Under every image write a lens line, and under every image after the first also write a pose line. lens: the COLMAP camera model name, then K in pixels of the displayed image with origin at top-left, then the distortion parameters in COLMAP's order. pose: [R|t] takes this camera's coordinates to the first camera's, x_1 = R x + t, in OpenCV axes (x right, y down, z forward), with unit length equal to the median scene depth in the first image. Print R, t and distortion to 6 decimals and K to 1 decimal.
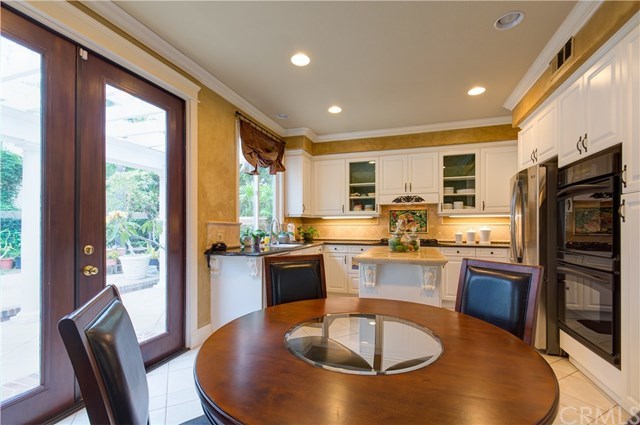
lens RADIAL K [[286.5, 0, 319.5], [0, 286.5, 236.1], [0, 0, 1]] dist [0.023049, 0.000209]
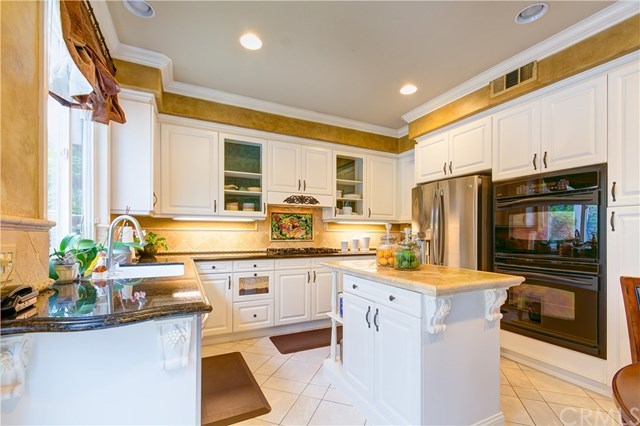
lens RADIAL K [[286.5, 0, 319.5], [0, 286.5, 236.6], [0, 0, 1]] dist [0.023049, 0.000209]
pose [[0.716573, -0.004374, 0.697499, -0.223369], [0.017462, 0.999779, -0.011670, -0.013086], [-0.697294, 0.020542, 0.716491, 0.377037]]
